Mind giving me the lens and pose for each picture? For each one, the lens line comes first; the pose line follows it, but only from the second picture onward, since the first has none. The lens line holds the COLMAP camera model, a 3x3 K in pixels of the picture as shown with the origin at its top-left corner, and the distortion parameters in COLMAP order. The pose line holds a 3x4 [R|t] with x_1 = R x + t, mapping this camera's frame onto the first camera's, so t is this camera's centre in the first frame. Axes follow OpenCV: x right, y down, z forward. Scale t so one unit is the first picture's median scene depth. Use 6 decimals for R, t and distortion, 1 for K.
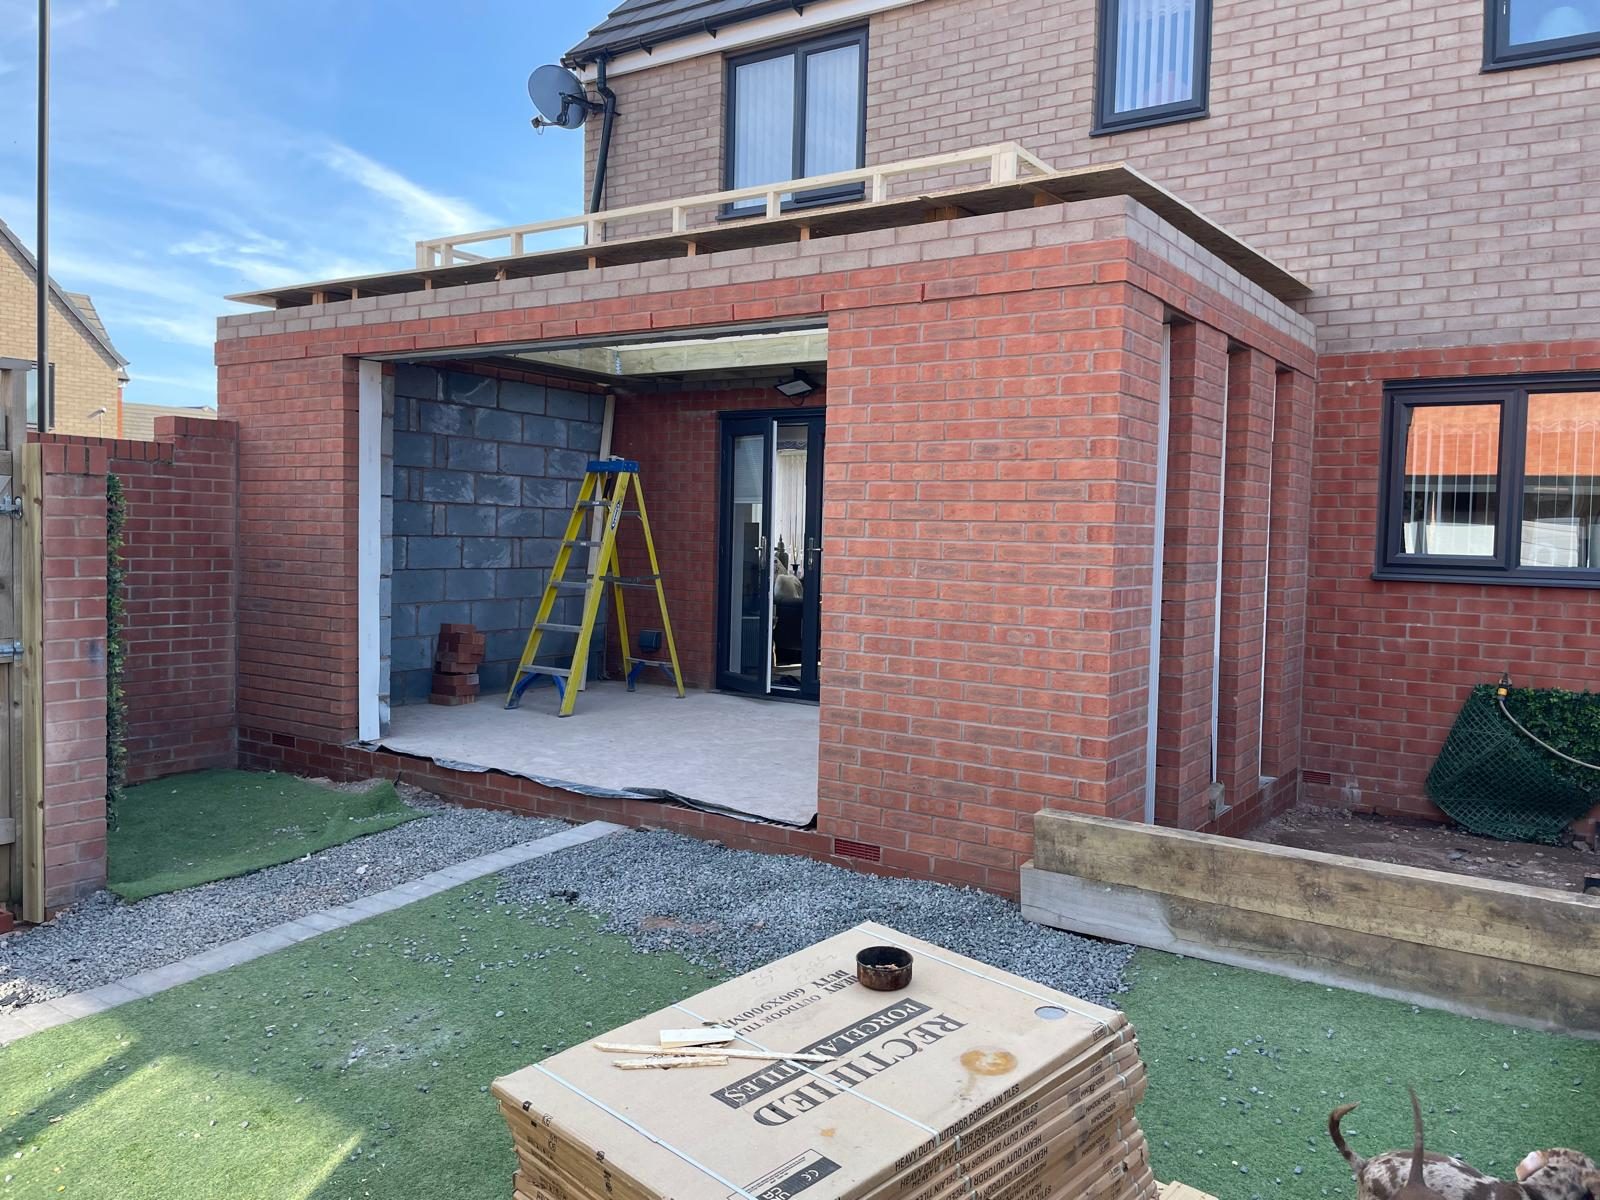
lens RADIAL K [[1202.8, 0, 787.8], [0, 1202.8, 599.4], [0, 0, 1]] dist [0.084359, -0.114322]
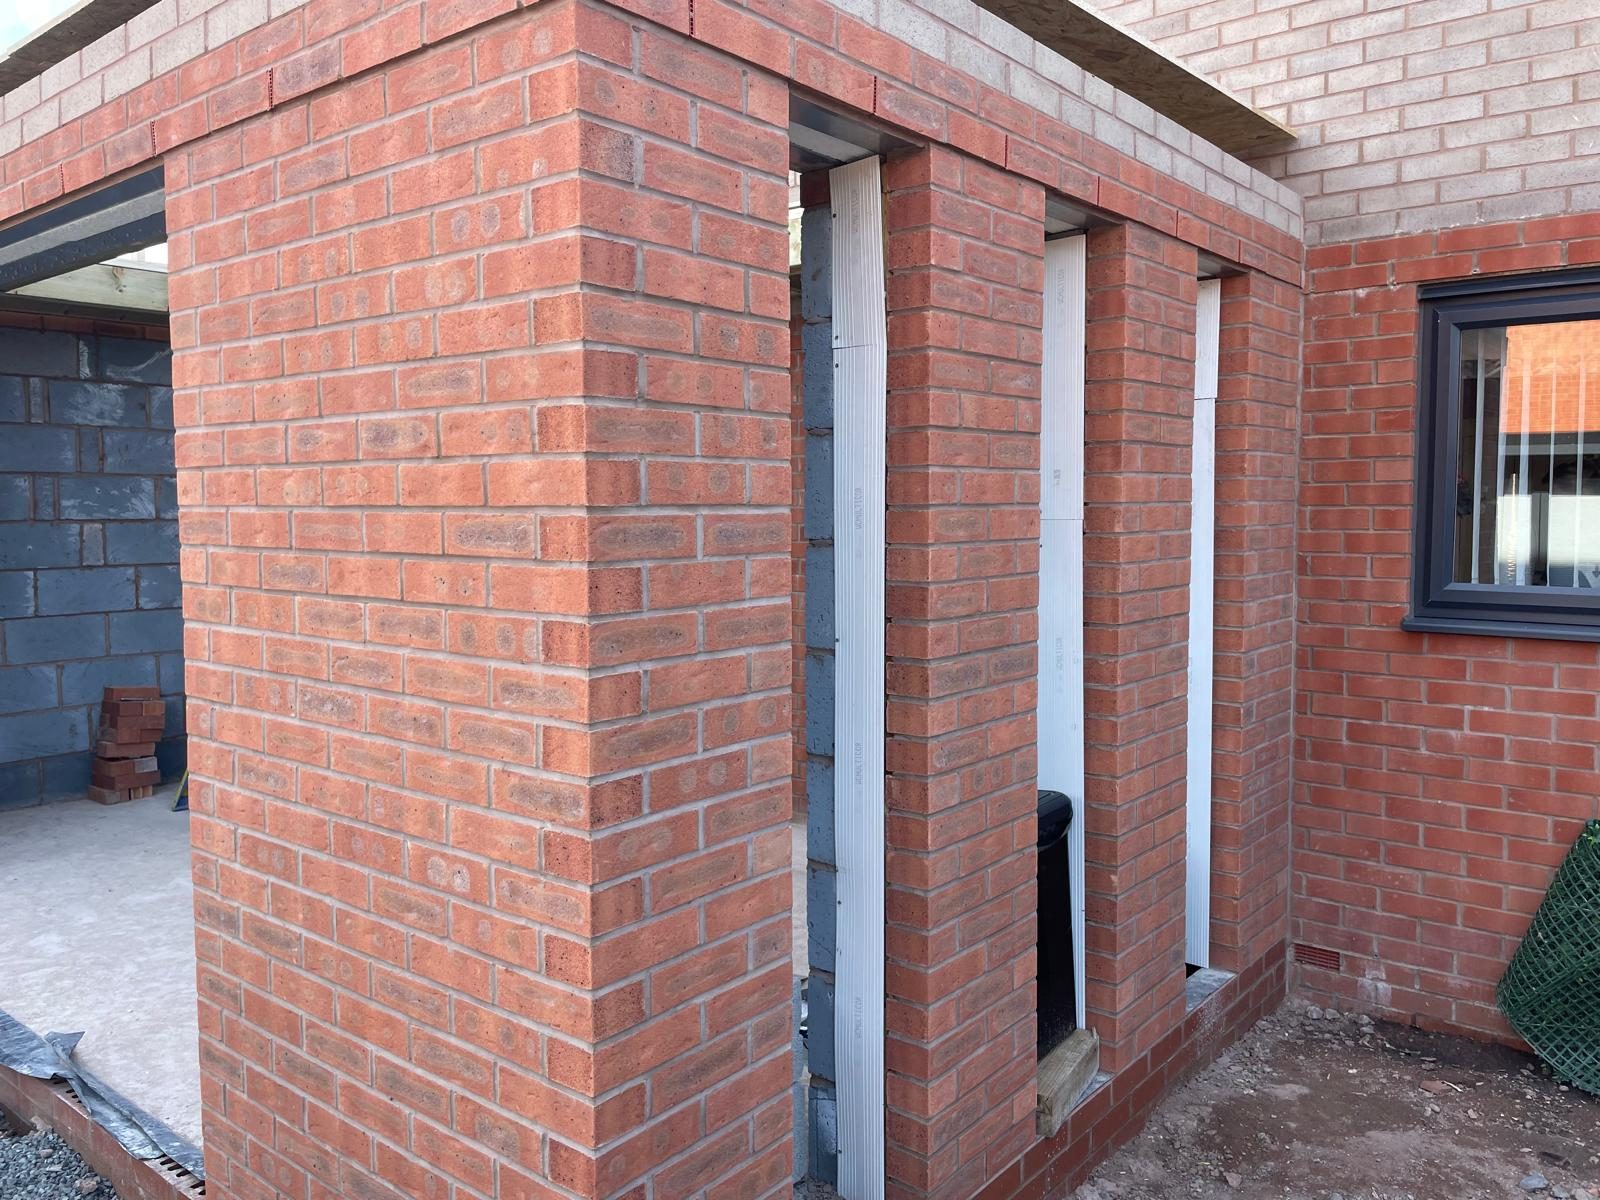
lens RADIAL K [[1202.8, 0, 799.6], [0, 1202.8, 598.9], [0, 0, 1]] dist [0.084359, -0.114322]
pose [[0.996263, -0.020585, -0.083879, 0.248575], [0.022332, 0.999552, 0.019938, -0.050282], [0.083431, -0.021737, 0.996276, 0.408008]]
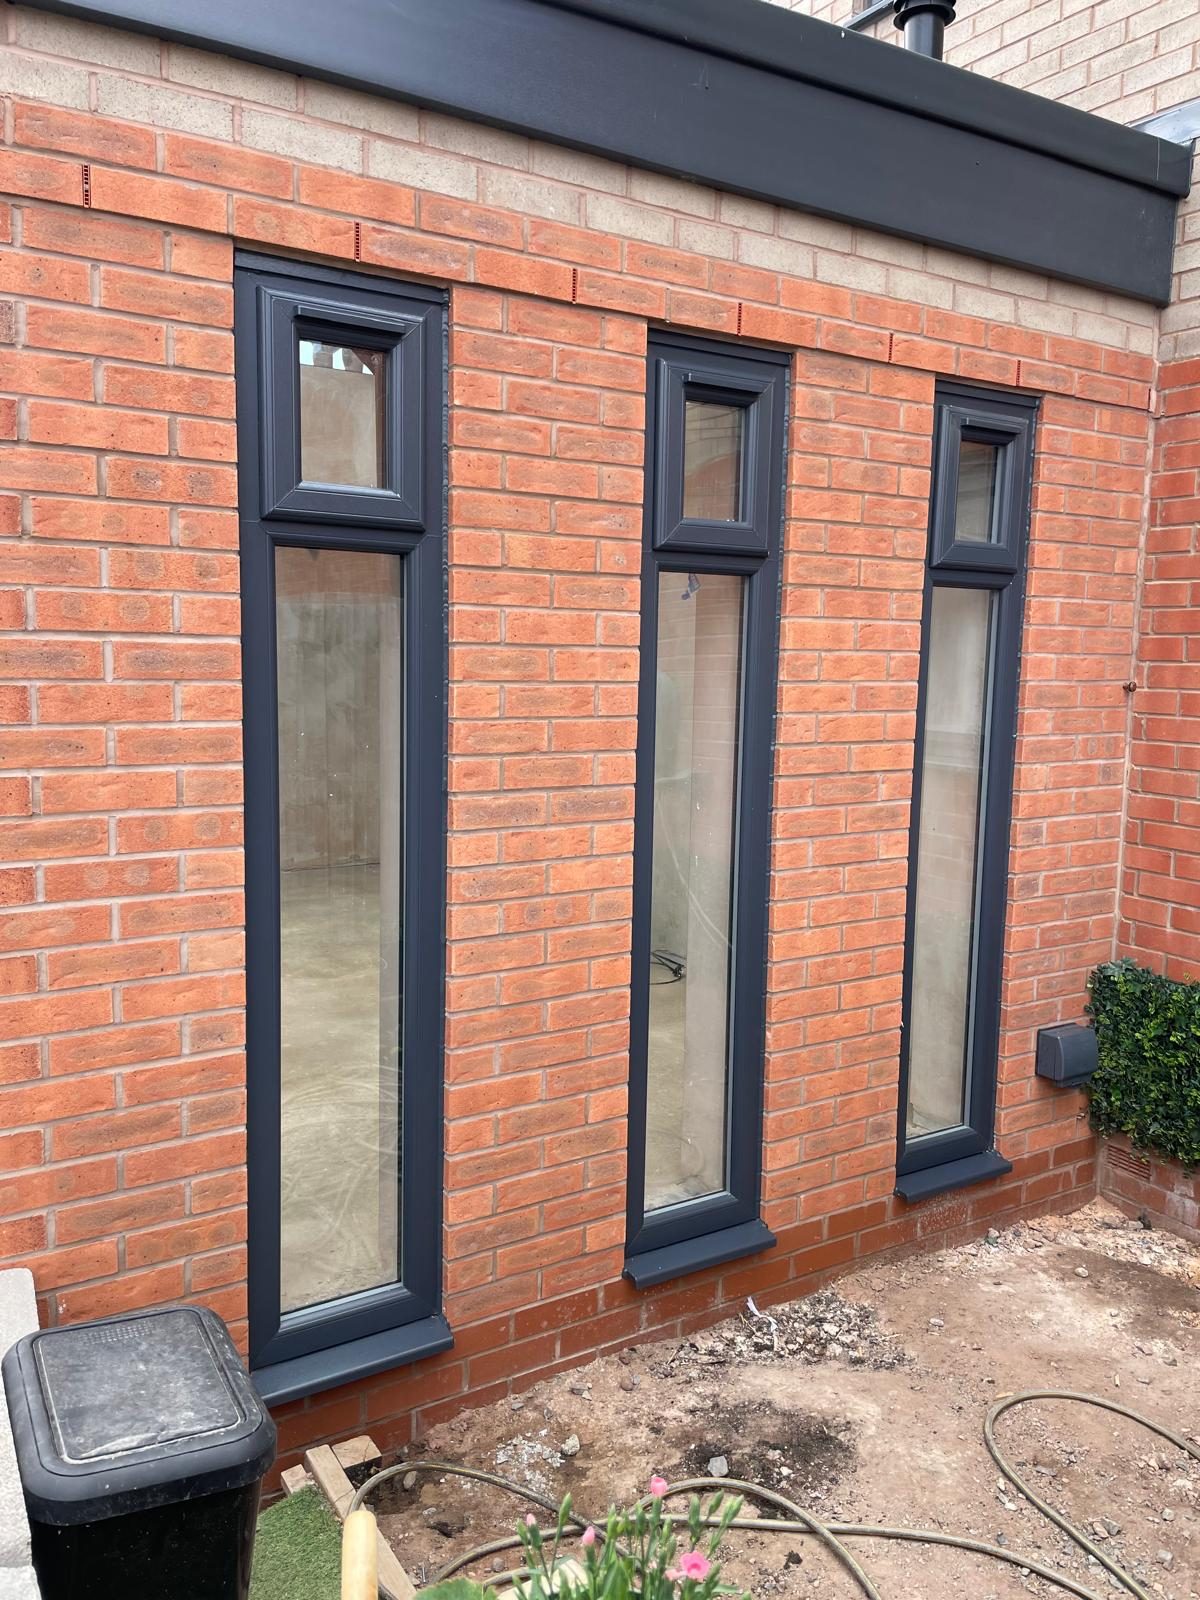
lens RADIAL K [[1187.4, 0, 610.1], [0, 1187.4, 802.4], [0, 0, 1]] dist [0.063413, -0.077593]
pose [[0.916569, 0.047565, -0.397039, 0.453706], [-0.022430, 0.997453, 0.067714, -0.047066], [0.399248, -0.053159, 0.915301, 0.453250]]
